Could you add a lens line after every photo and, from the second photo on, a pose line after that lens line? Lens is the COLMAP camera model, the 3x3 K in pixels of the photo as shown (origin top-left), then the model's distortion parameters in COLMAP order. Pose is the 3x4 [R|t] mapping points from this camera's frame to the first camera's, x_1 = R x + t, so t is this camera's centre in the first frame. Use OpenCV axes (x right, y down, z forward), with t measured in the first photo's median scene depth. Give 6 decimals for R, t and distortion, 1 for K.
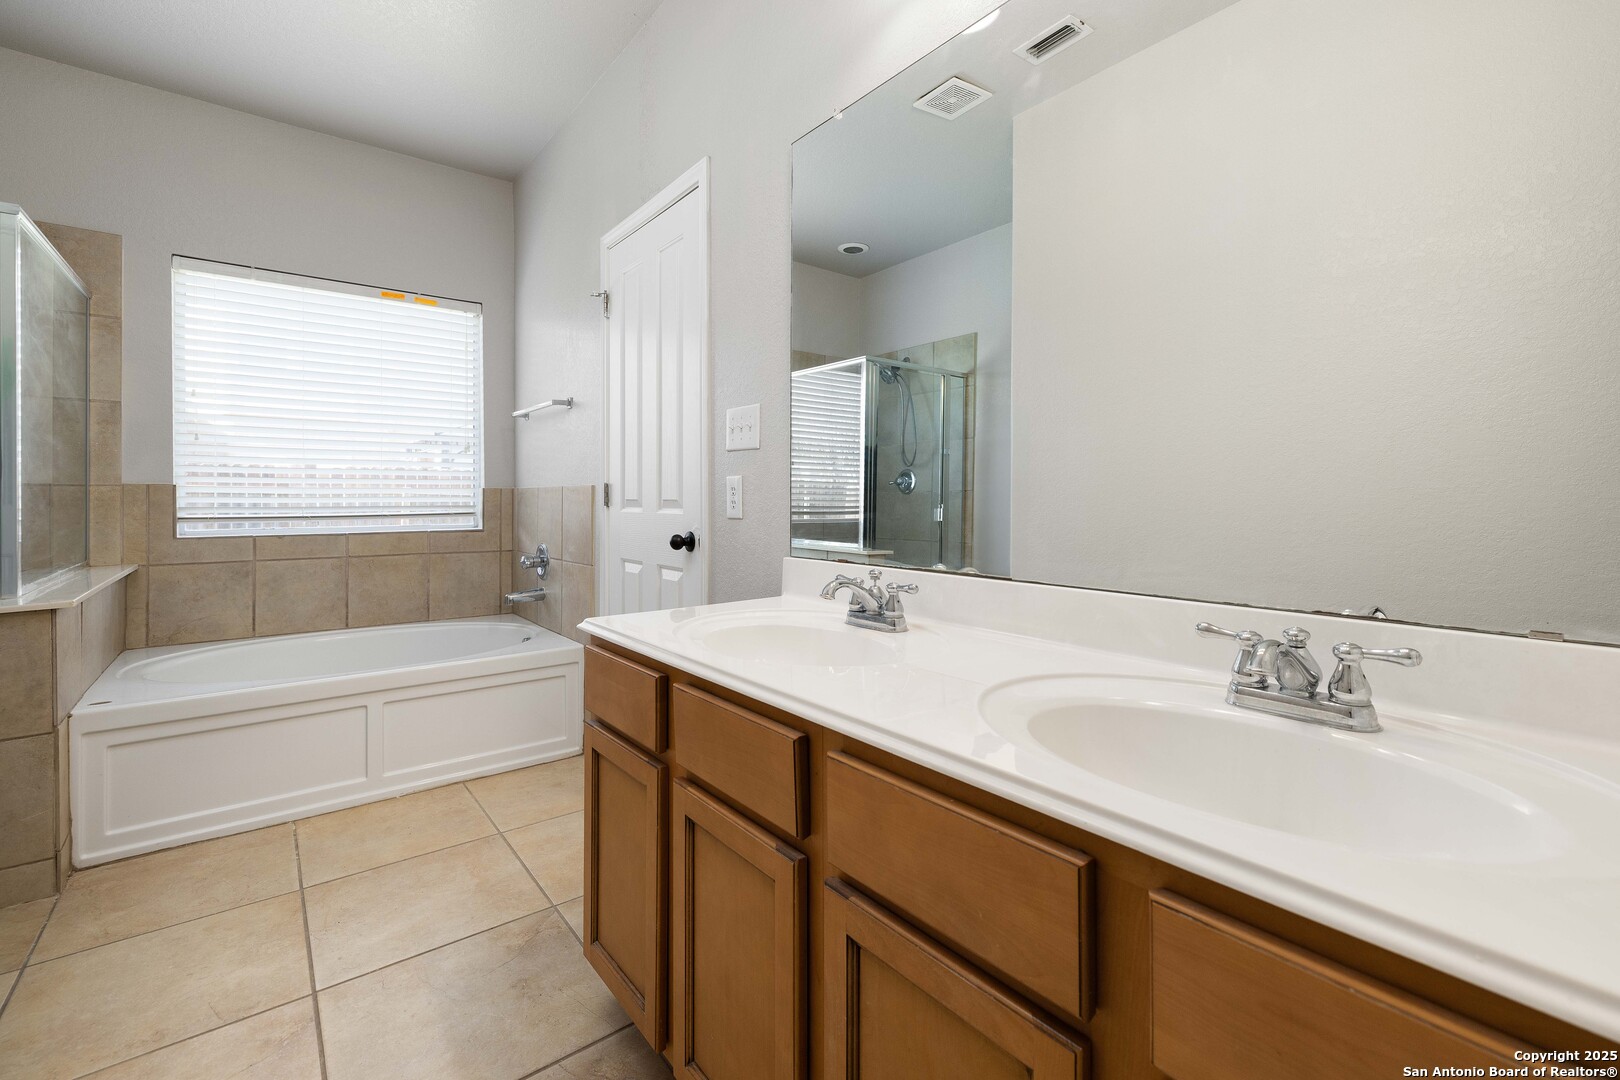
lens RADIAL K [[687.8, 0, 809.4], [0, 687.8, 496.9], [0, 0, 1]] dist [0.002358, -0.000126]
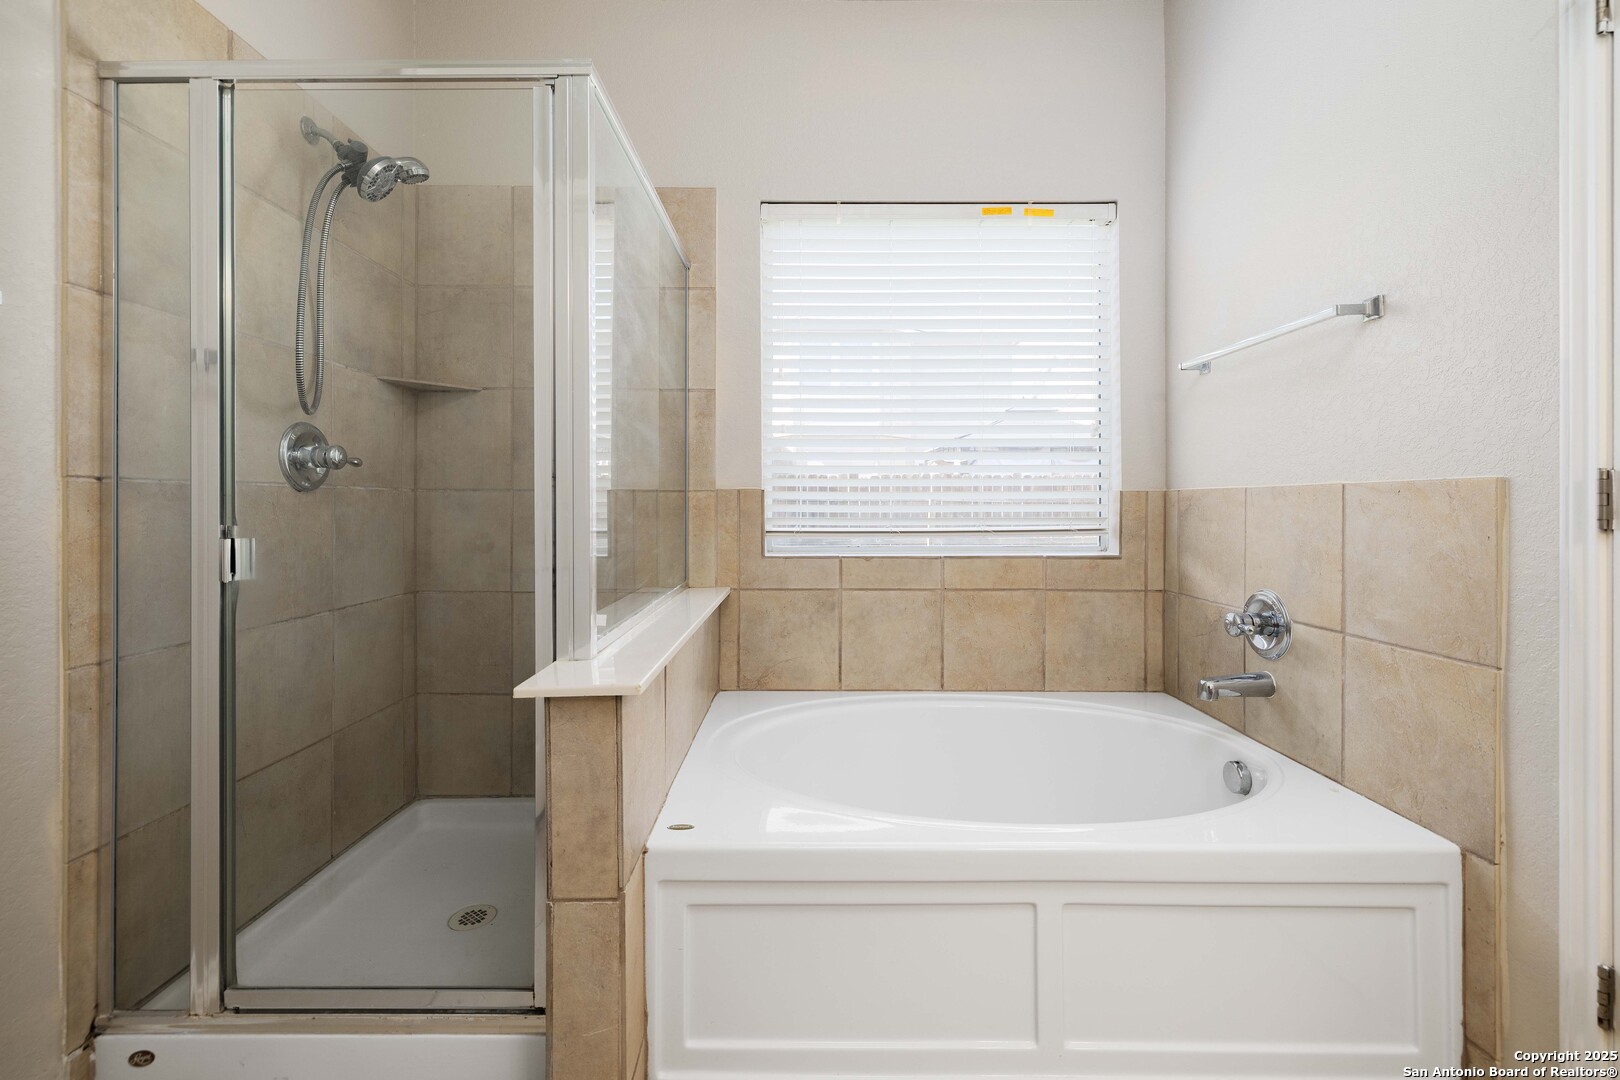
lens RADIAL K [[687.8, 0, 809.4], [0, 687.8, 496.9], [0, 0, 1]] dist [0.002358, -0.000126]
pose [[0.782796, -0.006588, -0.622244, -0.383450], [0.001020, 0.999956, -0.009303, -0.001675], [0.622278, 0.006648, 0.782768, 0.409843]]
